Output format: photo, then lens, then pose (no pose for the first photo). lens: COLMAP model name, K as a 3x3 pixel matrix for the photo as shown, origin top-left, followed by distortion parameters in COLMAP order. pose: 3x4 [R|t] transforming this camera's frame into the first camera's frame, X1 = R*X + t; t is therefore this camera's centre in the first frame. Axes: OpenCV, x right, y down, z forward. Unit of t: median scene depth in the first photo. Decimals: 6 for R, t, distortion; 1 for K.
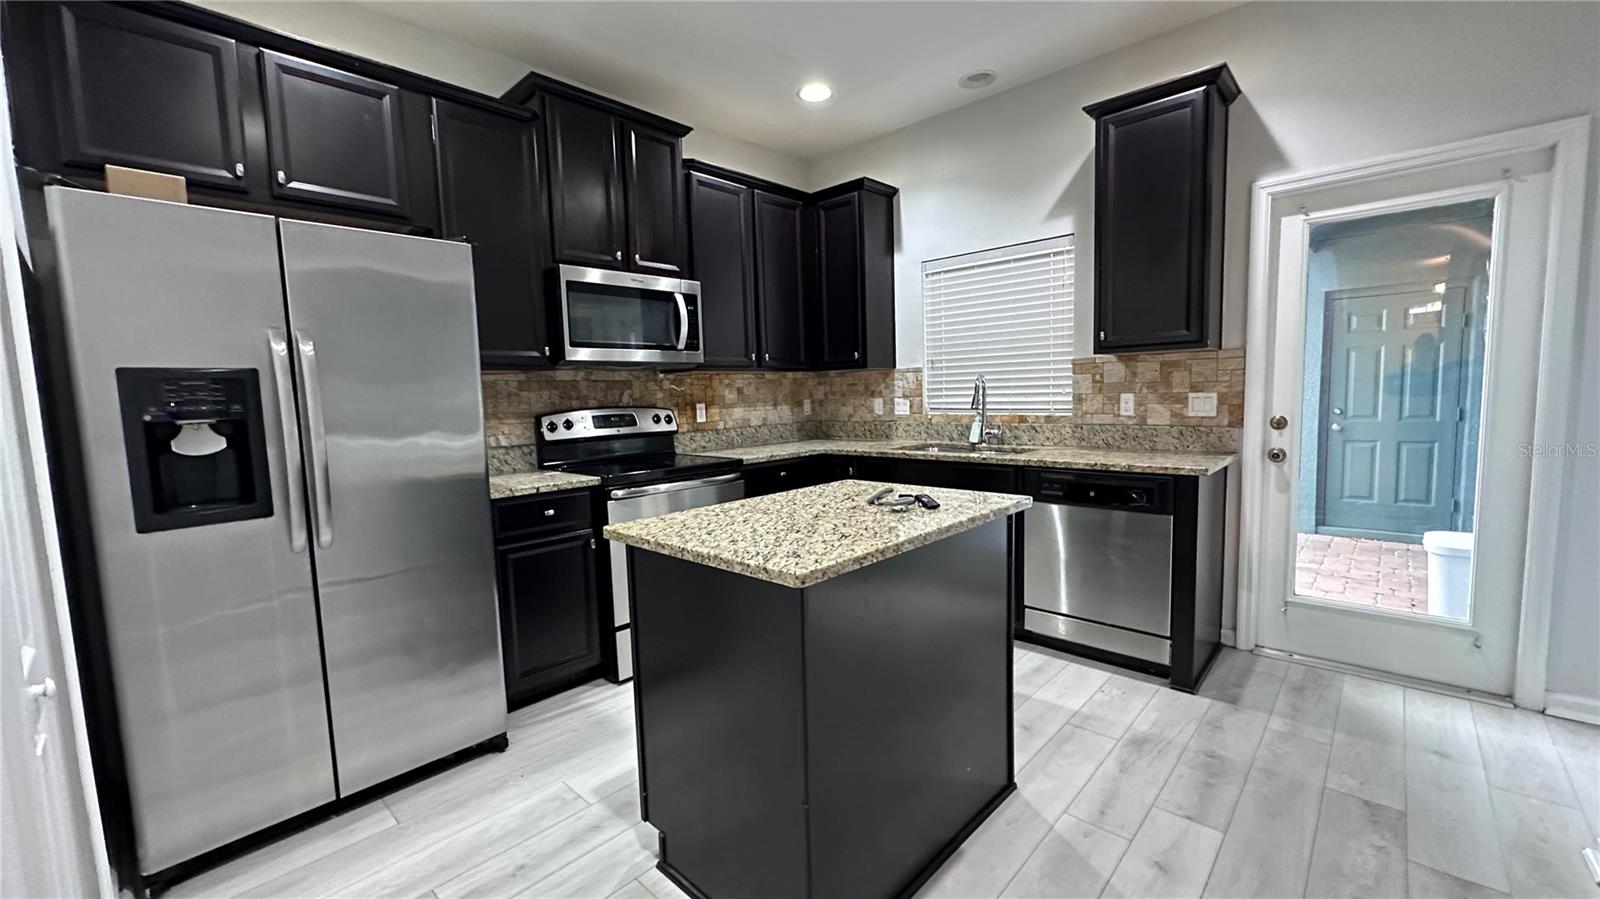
lens RADIAL K [[647.2, 0, 797.0], [0, 647.2, 450.4], [0, 0, 1]] dist [-0.002398, 0.000036]
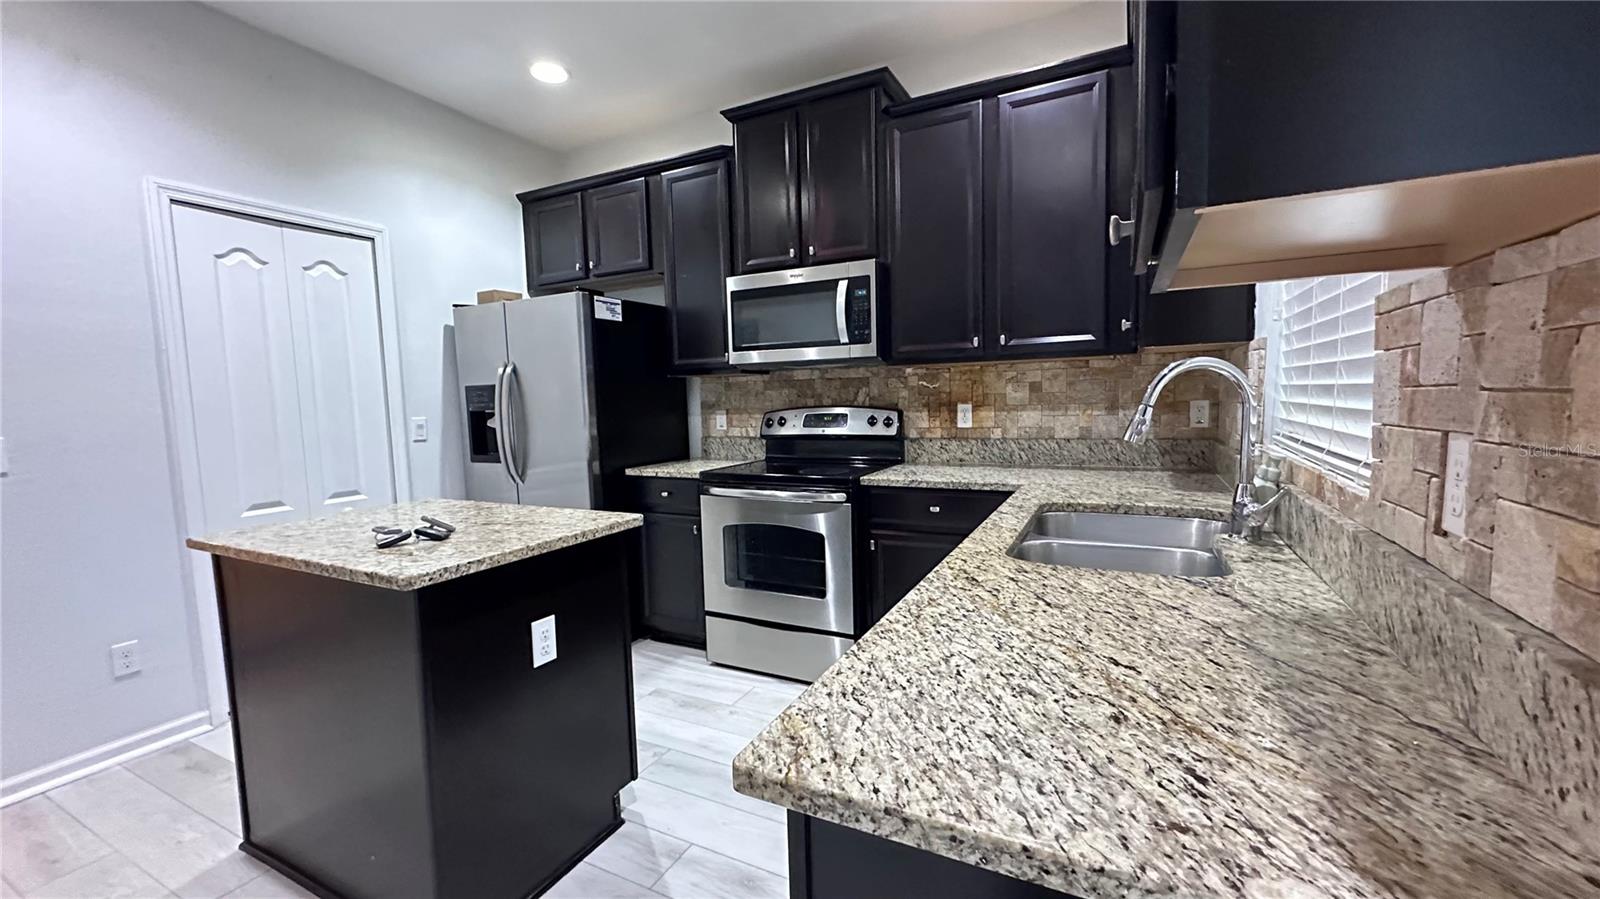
lens RADIAL K [[641.3, 0, 800.0], [0, 641.3, 449.5], [0, 0, 1]] dist [0.000730, 0.000109]
pose [[0.276794, 0.103357, -0.955355, 0.767860], [-0.067674, 0.993827, 0.087912, -0.102112], [0.958543, 0.040319, 0.282080, 0.835449]]
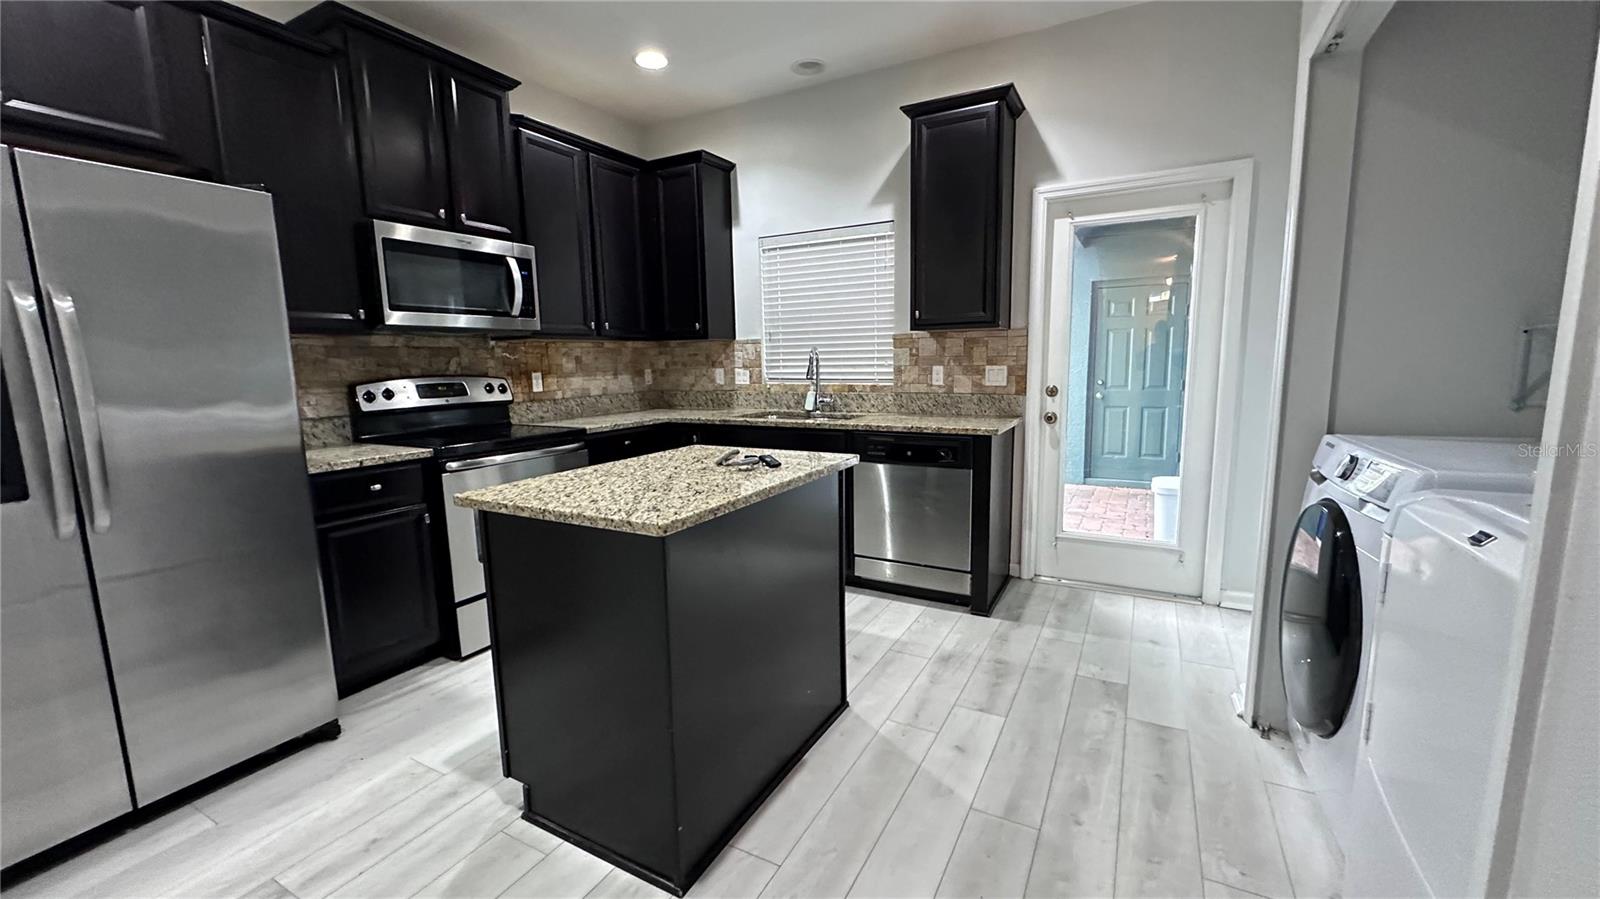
lens RADIAL K [[649.1, 0, 800.7], [0, 649.1, 450.6], [0, 0, 1]] dist [-0.002377, 0.000023]
pose [[0.967567, -0.024172, 0.251456, -0.018728], [0.012956, 0.998850, 0.046166, 0.006542], [-0.252282, -0.041411, 0.966767, -0.061745]]
